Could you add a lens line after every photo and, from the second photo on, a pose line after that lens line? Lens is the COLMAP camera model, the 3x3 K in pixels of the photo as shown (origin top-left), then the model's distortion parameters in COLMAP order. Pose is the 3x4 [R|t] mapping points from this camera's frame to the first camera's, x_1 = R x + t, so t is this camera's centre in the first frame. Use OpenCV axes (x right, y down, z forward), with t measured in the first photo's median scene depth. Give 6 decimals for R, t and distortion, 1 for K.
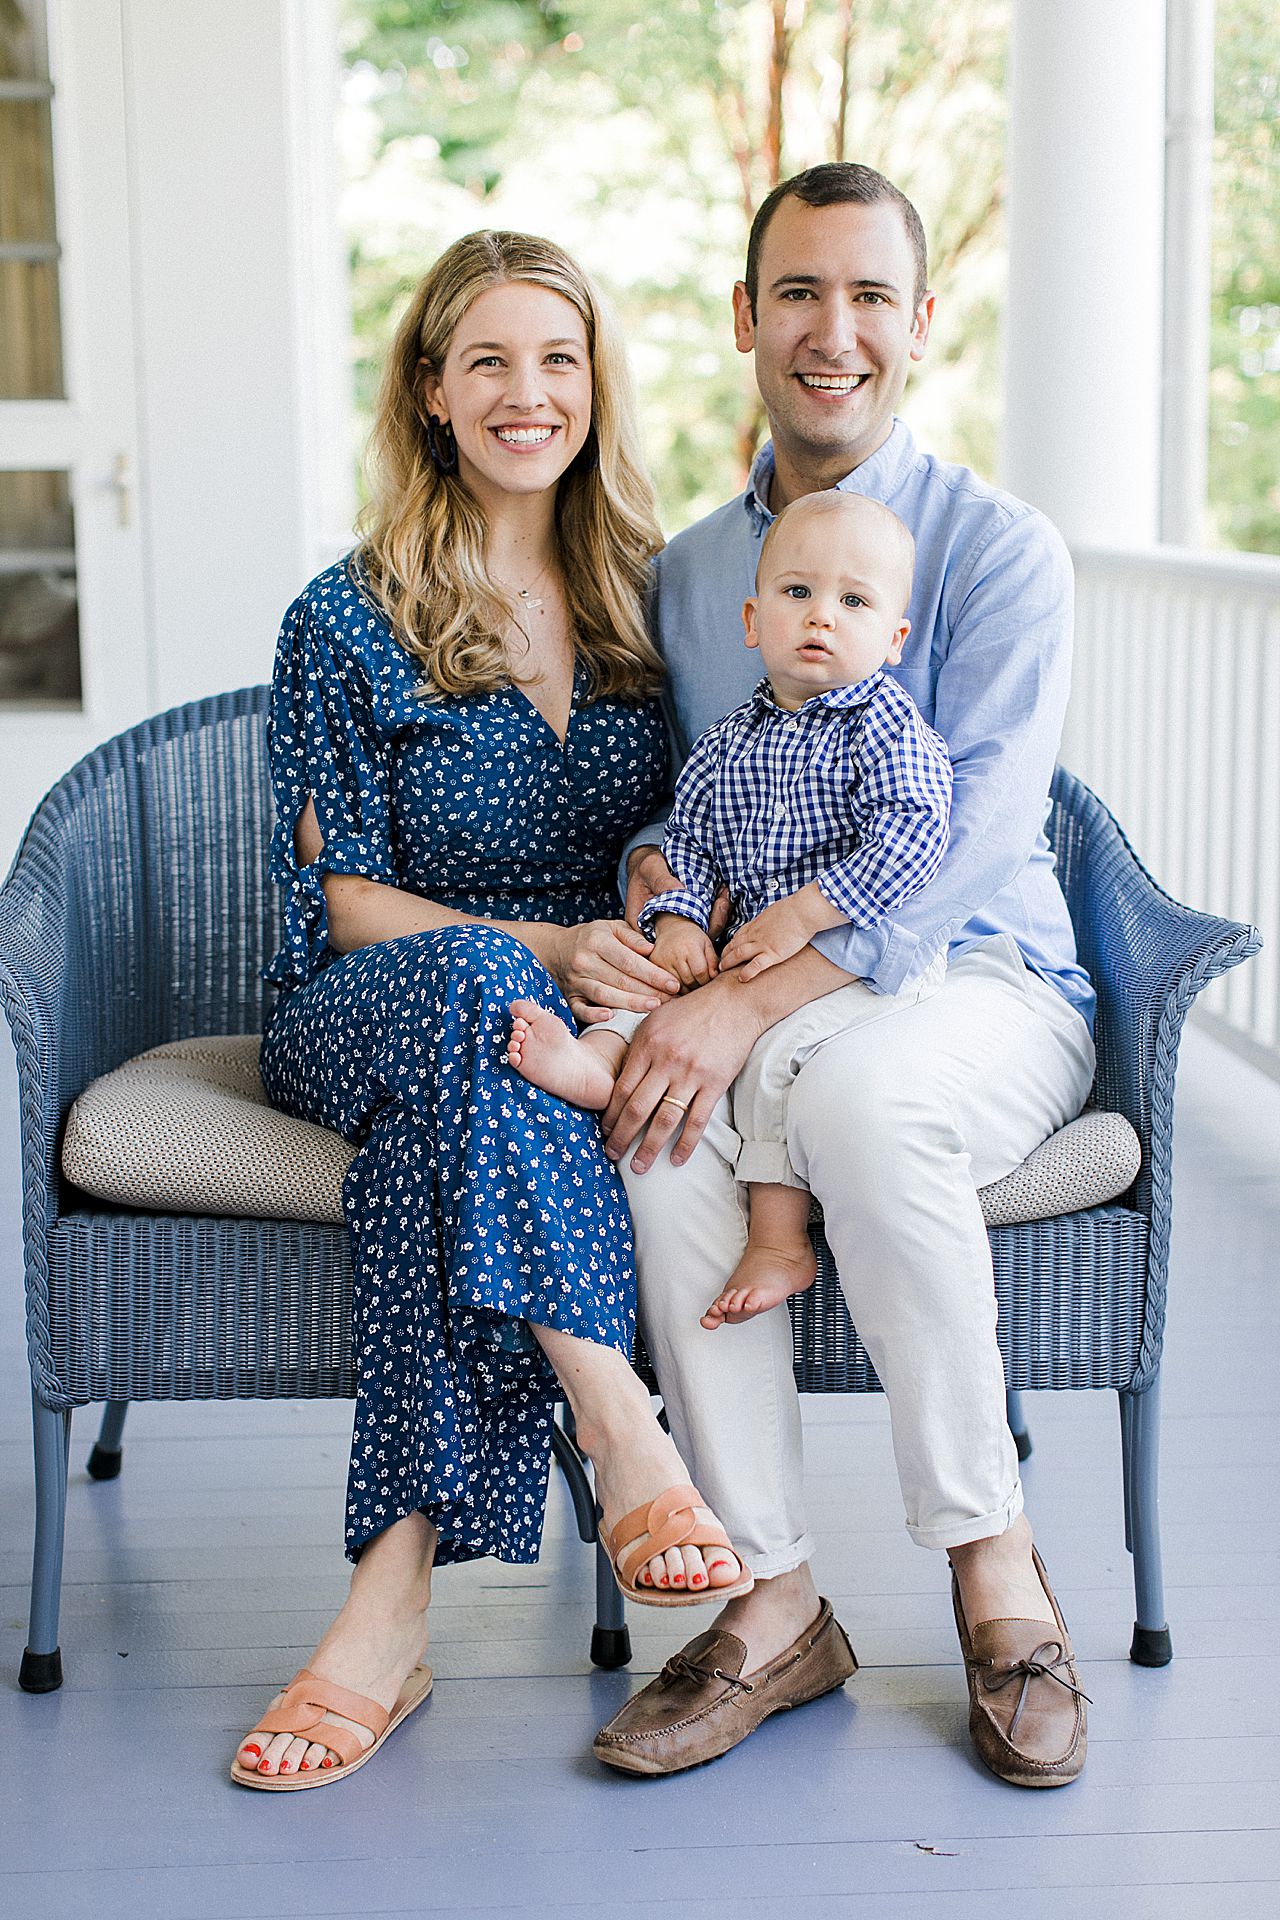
lens RADIAL K [[2701.9, 0, 640.0], [0, 2701.9, 960.0], [0, 0, 1]] dist [0.006782, 0.007232]
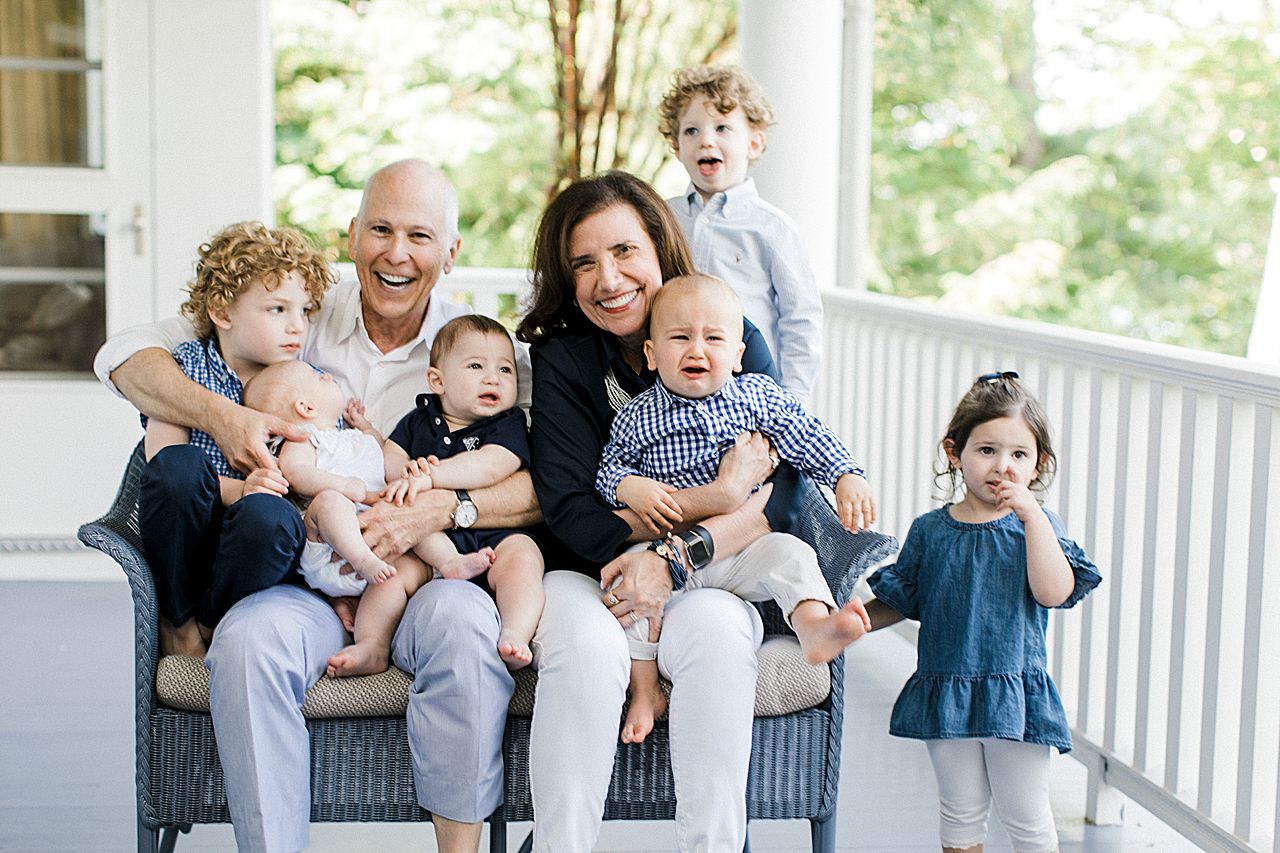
lens RADIAL K [[2046.7, 0, 658.7], [0, 2046.7, 431.8], [0, 0, 1]] dist [-0.000322, -0.023052]
pose [[0.994372, 0.020314, 0.103975, -0.047812], [-0.013427, 0.997695, -0.066520, 0.008669], [-0.105087, 0.064750, 0.992353, -0.233501]]
